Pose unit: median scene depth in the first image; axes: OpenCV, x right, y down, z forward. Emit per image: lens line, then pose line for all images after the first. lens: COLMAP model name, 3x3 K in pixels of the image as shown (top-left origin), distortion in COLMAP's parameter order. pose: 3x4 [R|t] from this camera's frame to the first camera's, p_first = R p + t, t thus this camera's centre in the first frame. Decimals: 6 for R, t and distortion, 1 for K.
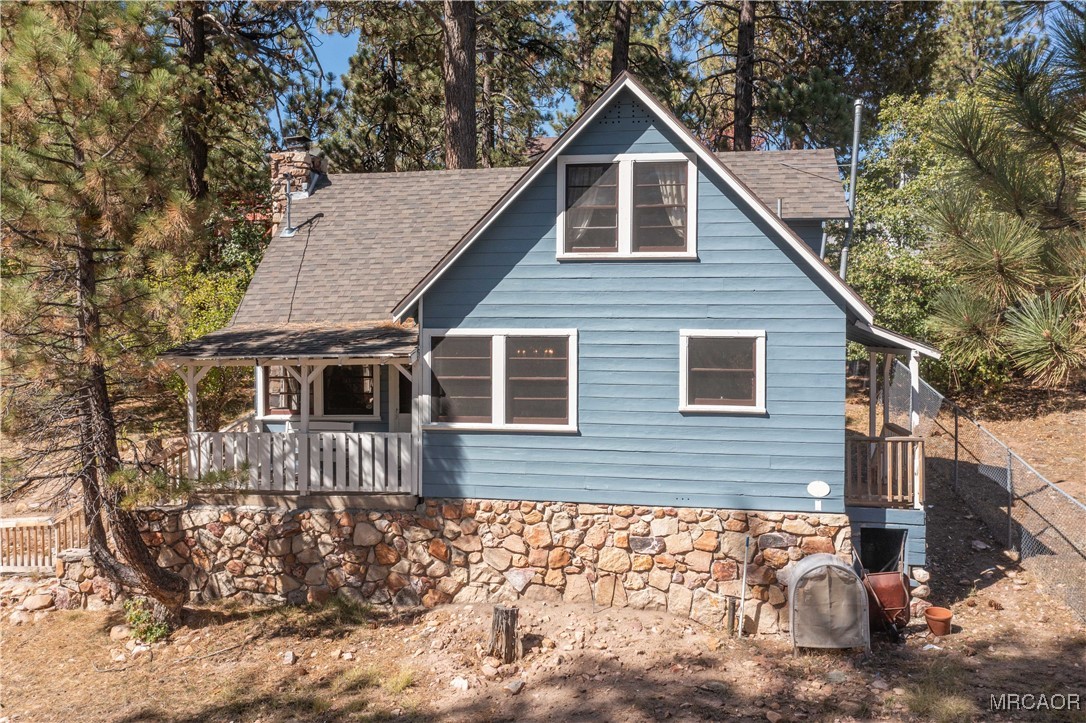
lens RADIAL K [[860.0, 0, 543.0], [0, 860.0, 361.5], [0, 0, 1]] dist [-0.002914, 0.001466]
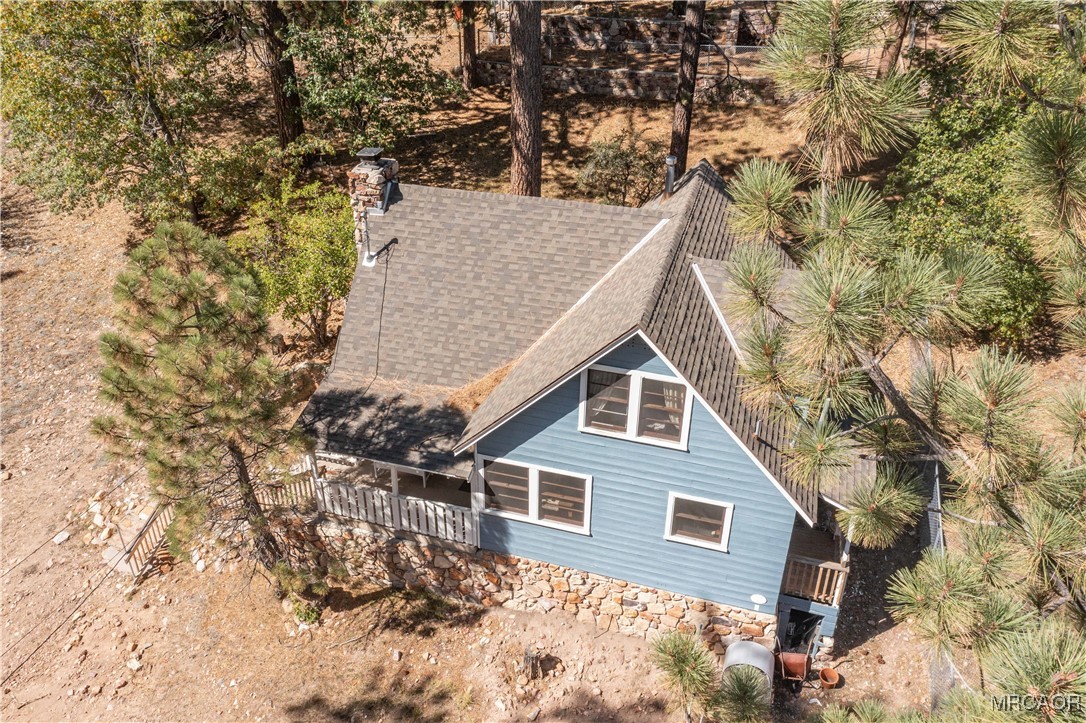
lens RADIAL K [[876.8, 0, 527.3], [0, 876.8, 360.8], [0, 0, 1]] dist [0.005230, 0.001383]
pose [[0.990749, 0.069924, -0.116309, 0.082804], [-0.001918, 0.864170, 0.503196, -0.842667], [0.135696, -0.498318, 0.856310, -0.068735]]
